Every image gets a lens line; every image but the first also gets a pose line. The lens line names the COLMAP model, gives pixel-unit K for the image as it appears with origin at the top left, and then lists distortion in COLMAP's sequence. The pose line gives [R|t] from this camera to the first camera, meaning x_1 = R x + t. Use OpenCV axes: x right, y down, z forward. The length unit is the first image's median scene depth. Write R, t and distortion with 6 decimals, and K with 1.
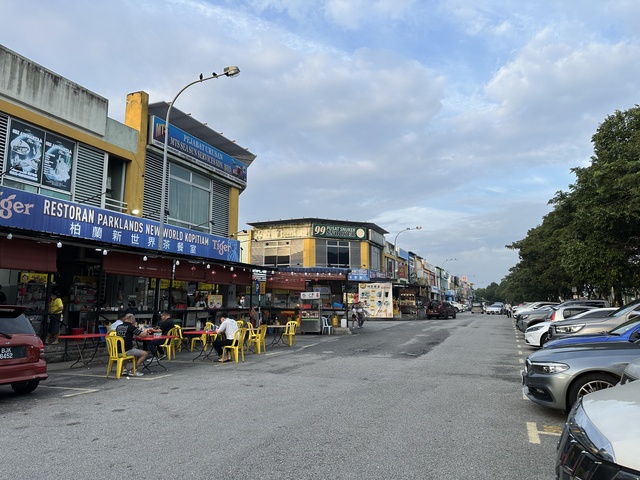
lens RADIAL K [[449.1, 0, 320.0], [0, 449.1, 240.0], [0, 0, 1]] dist [0.095289, -0.130752]
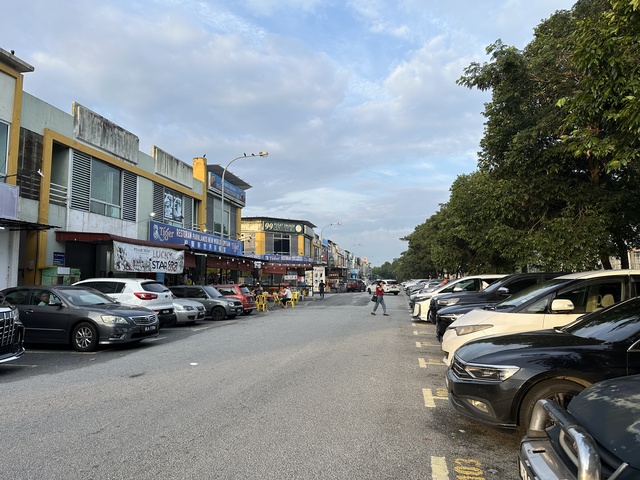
lens RADIAL K [[449.1, 0, 320.0], [0, 449.1, 240.0], [0, 0, 1]] dist [0.095289, -0.130752]
pose [[0.975751, 0.013199, 0.218487, -0.354871], [-0.024072, 0.998596, 0.047178, -0.118250], [-0.217558, -0.051294, 0.974699, -0.785130]]
